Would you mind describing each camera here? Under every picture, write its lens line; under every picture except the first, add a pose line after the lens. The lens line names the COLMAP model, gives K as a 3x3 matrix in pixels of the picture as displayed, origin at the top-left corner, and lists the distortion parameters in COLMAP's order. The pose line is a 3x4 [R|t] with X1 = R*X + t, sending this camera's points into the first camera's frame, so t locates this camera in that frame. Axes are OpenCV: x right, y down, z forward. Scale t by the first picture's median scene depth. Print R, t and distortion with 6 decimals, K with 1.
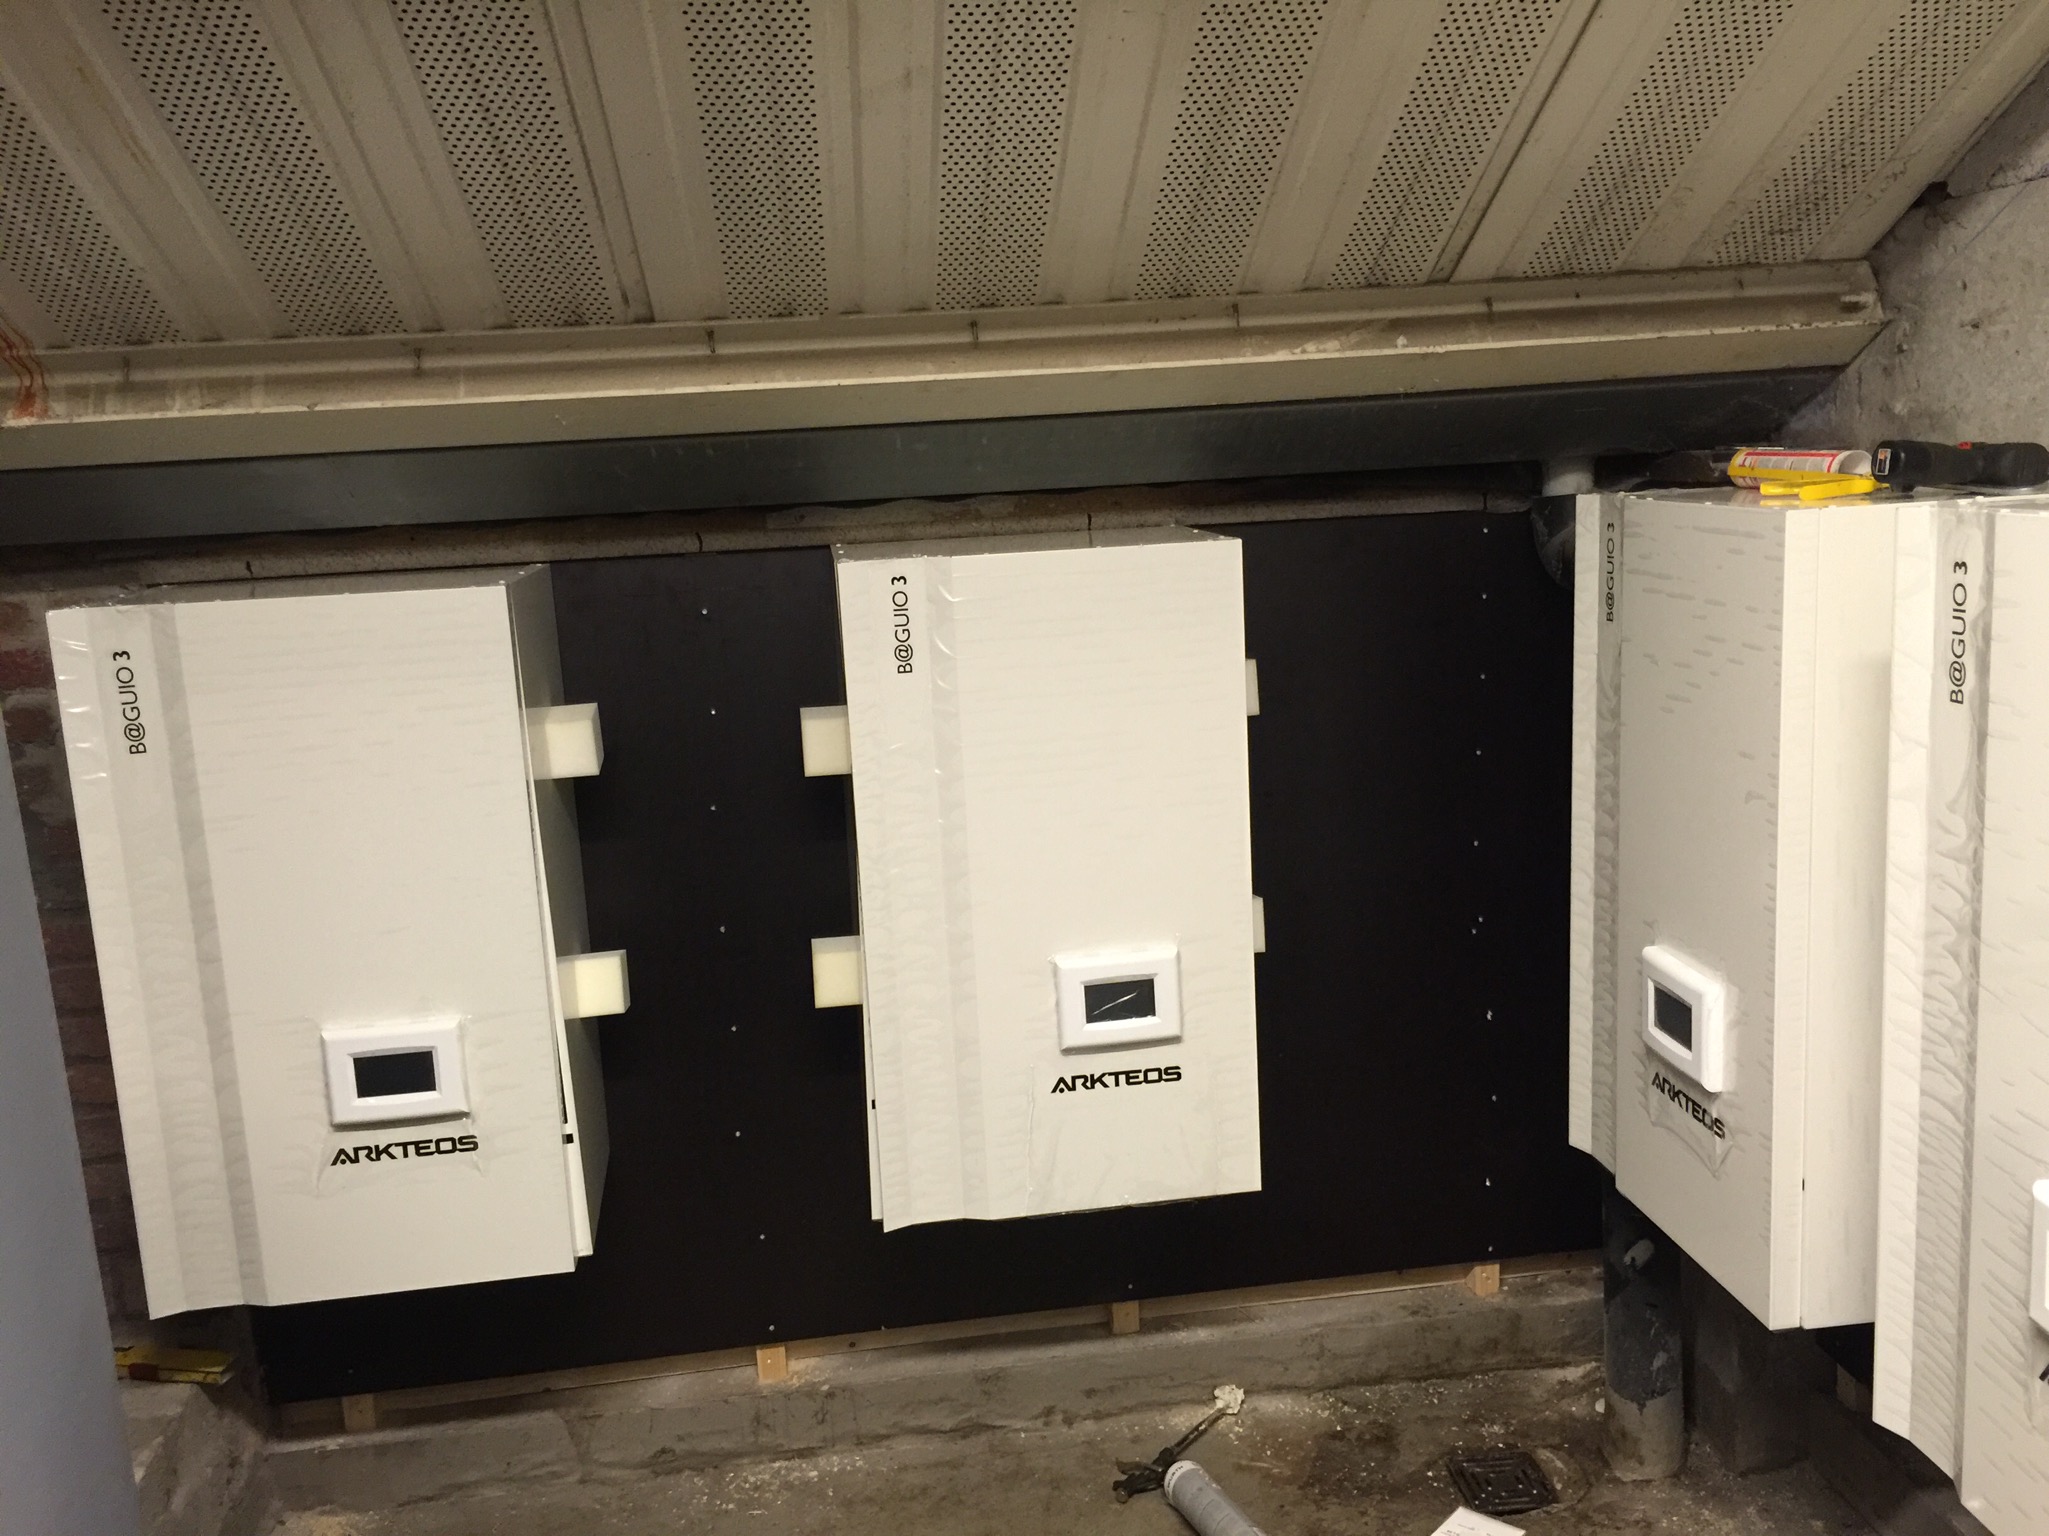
lens RADIAL K [[1741.0, 0, 1071.2], [0, 1741.0, 759.1], [0, 0, 1]] dist [0.070723, -0.103641]
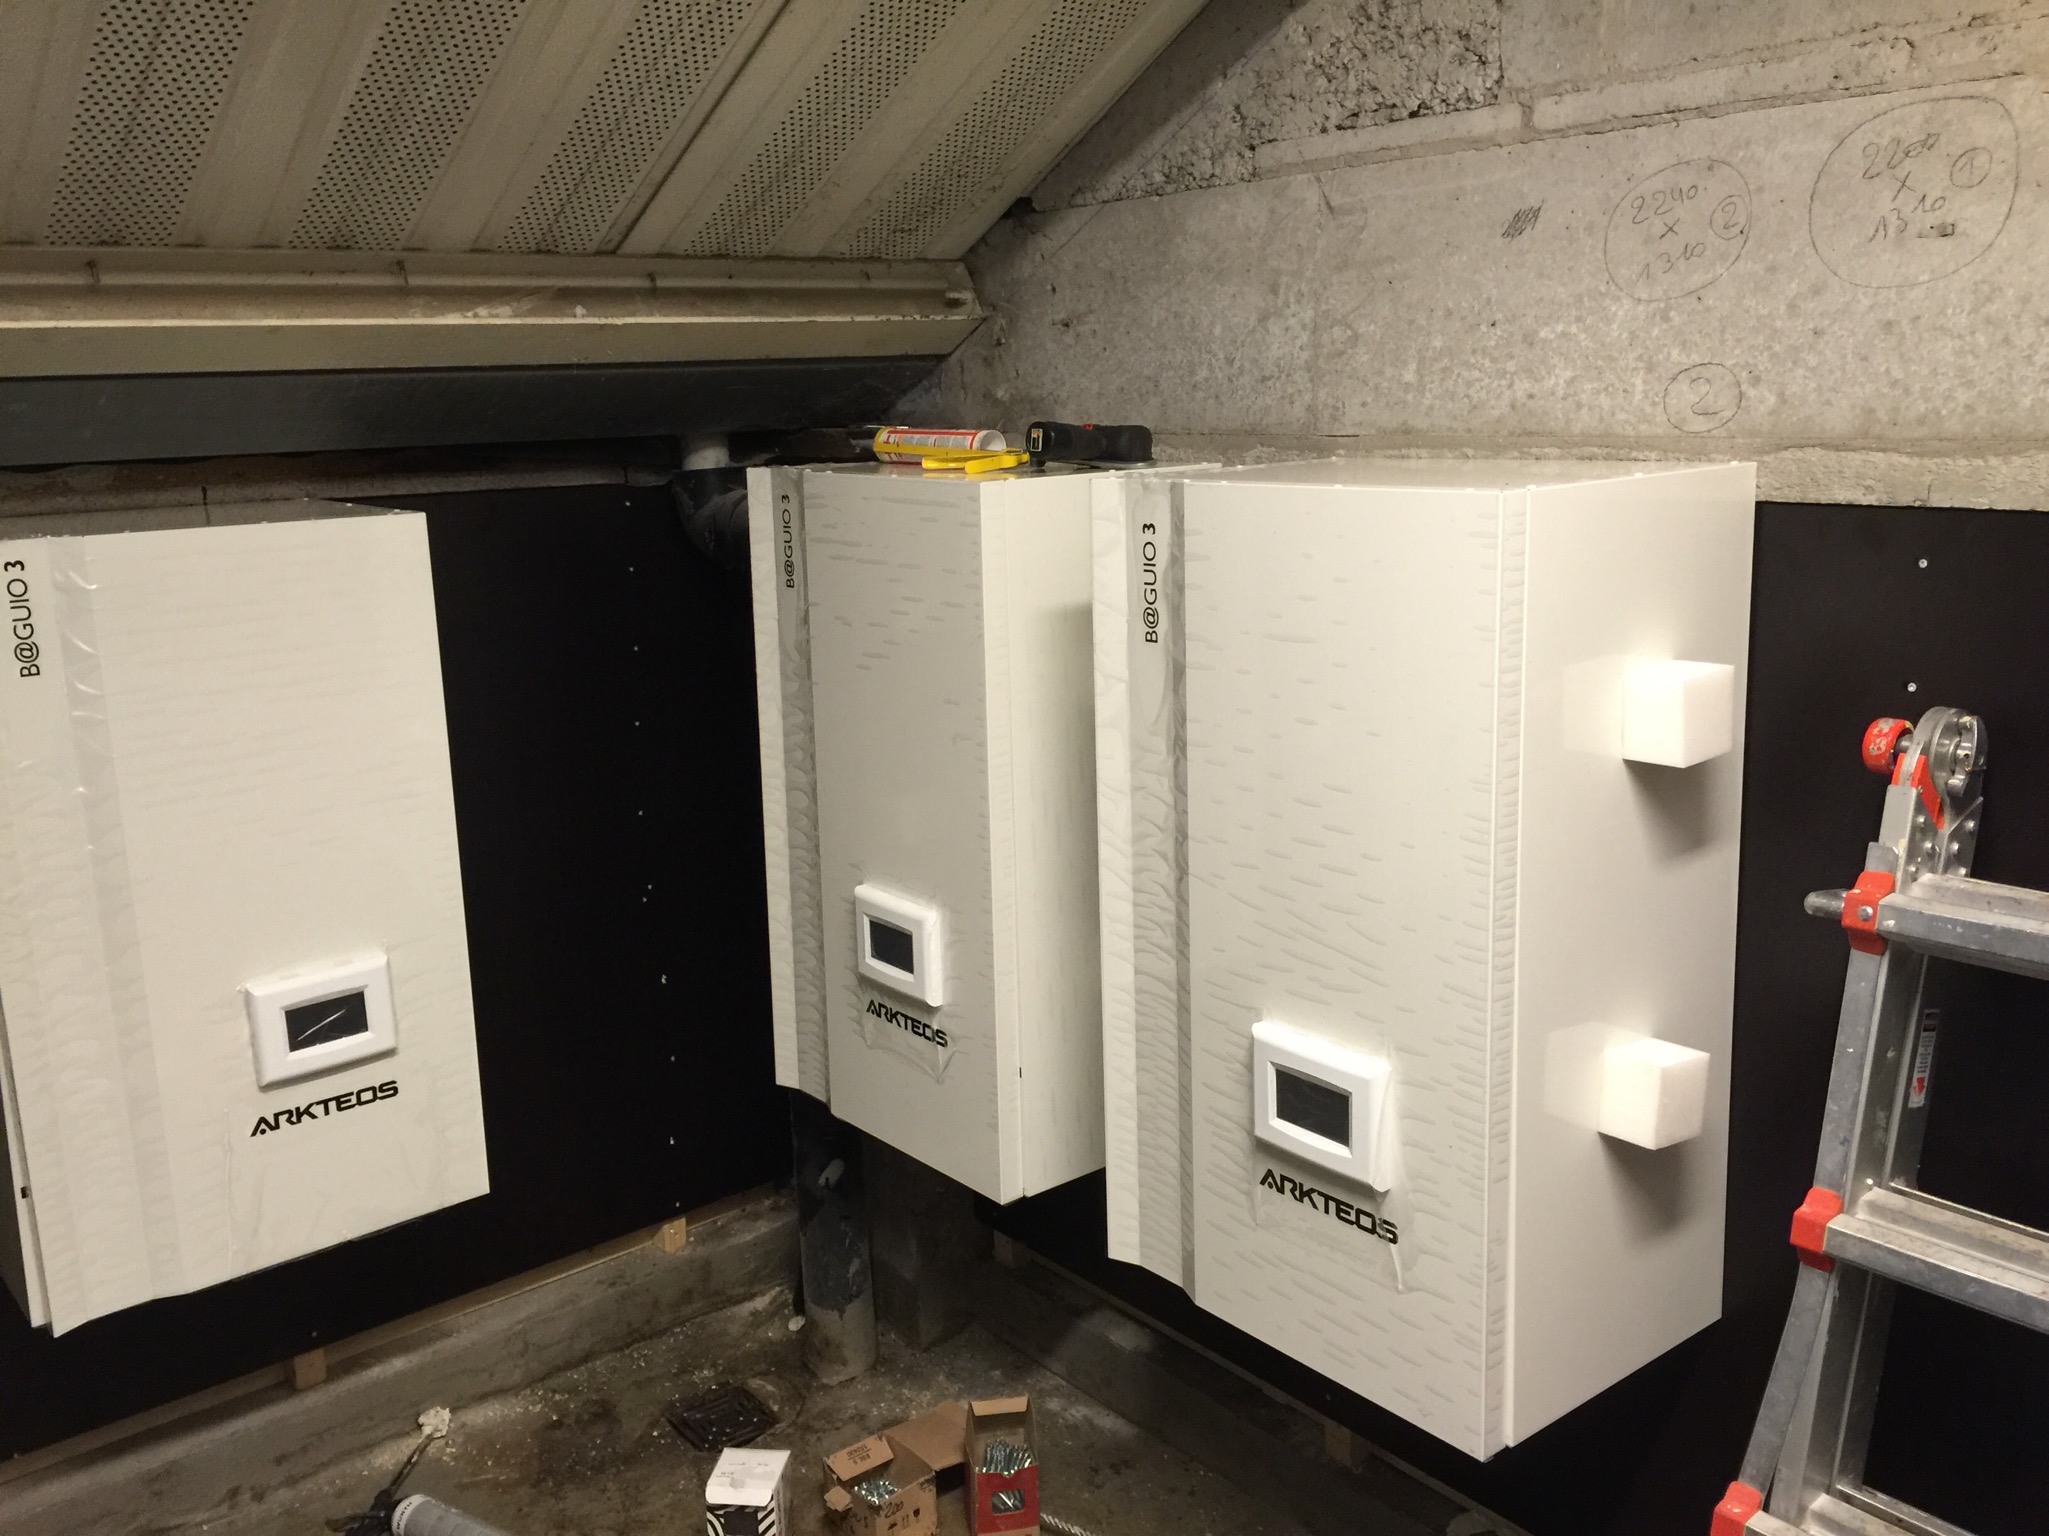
lens RADIAL K [[1727.0, 0, 1024.5], [0, 1727.0, 768.0], [0, 0, 1]] dist [0.063803, -0.091794]
pose [[0.846592, -0.089667, 0.524635, -0.133118], [0.080359, 0.995941, 0.040545, -0.001012], [-0.526141, 0.007834, 0.850361, 0.032903]]
